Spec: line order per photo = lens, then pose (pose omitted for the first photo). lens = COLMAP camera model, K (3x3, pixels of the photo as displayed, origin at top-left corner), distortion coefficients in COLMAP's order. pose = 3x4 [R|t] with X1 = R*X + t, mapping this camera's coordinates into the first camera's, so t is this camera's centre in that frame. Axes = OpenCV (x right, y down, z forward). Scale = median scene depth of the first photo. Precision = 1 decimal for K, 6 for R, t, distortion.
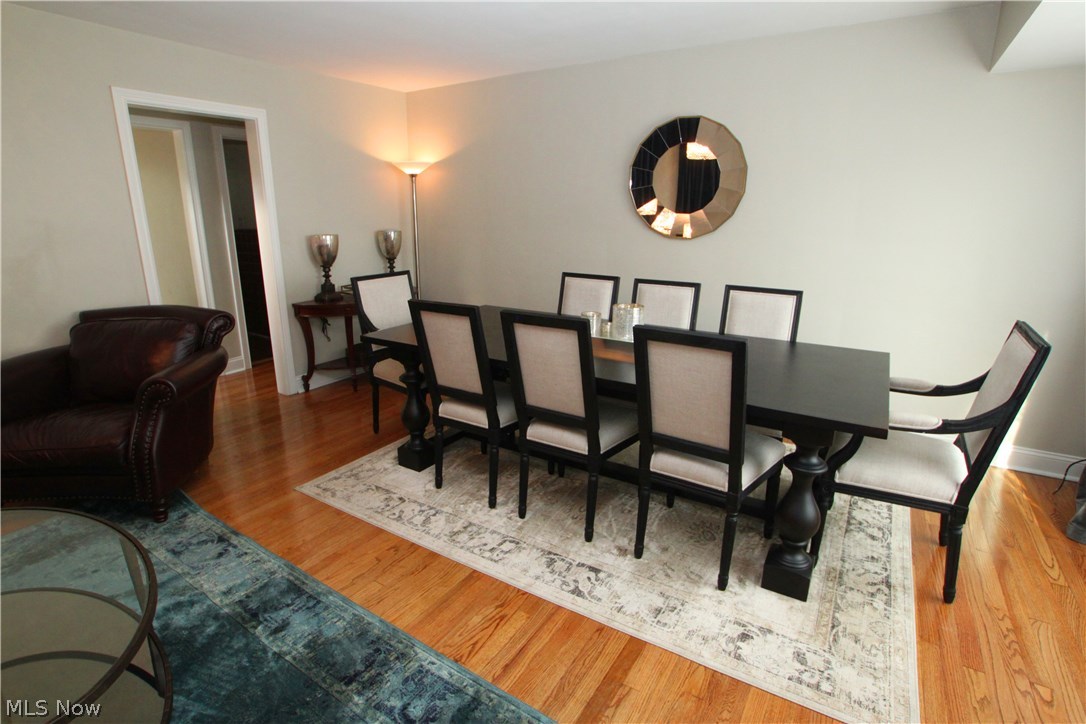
lens RADIAL K [[542.5, 0, 541.2], [0, 542.5, 352.1], [0, 0, 1]] dist [-0.074222, 0.031343]
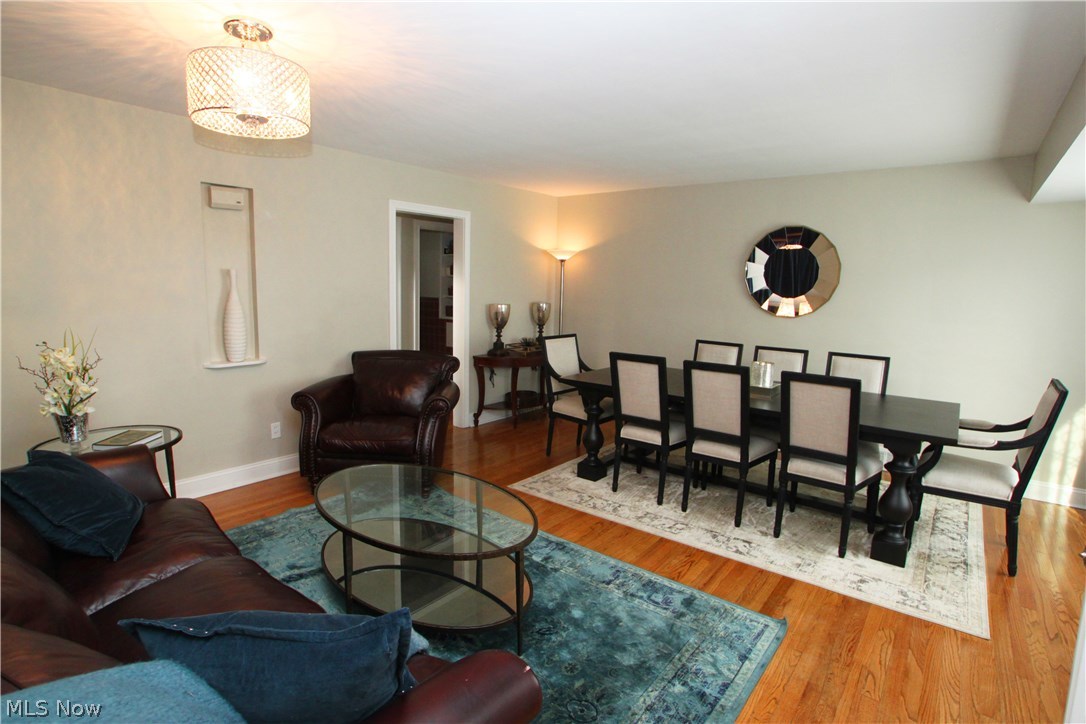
lens RADIAL K [[542.5, 0, 541.2], [0, 542.5, 352.1], [0, 0, 1]] dist [-0.074222, 0.031343]
pose [[0.993572, 0.037525, -0.106799, -0.289261], [-0.051262, 0.990327, -0.128938, 0.106685], [0.100927, 0.133584, 0.985885, -0.482706]]
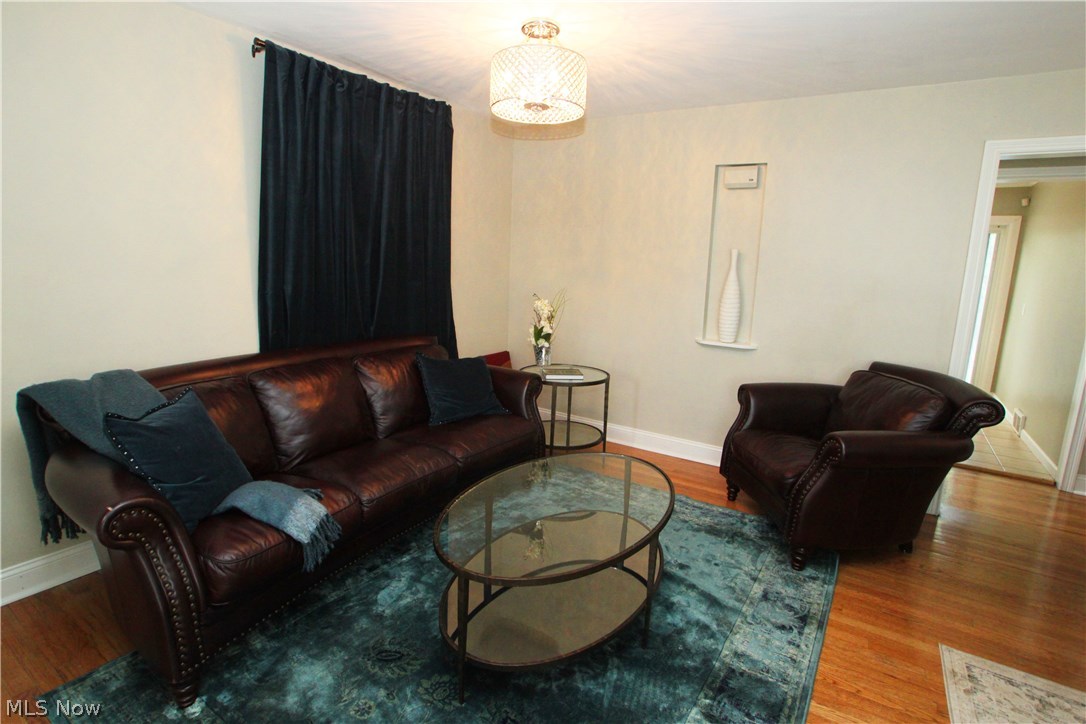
lens RADIAL K [[542.5, 0, 541.2], [0, 542.5, 352.1], [0, 0, 1]] dist [-0.074222, 0.031343]
pose [[-0.021789, 0.164100, -0.986203, 0.220765], [-0.290642, 0.942794, 0.163298, -0.093305], [0.956584, 0.290190, 0.027152, 0.410677]]
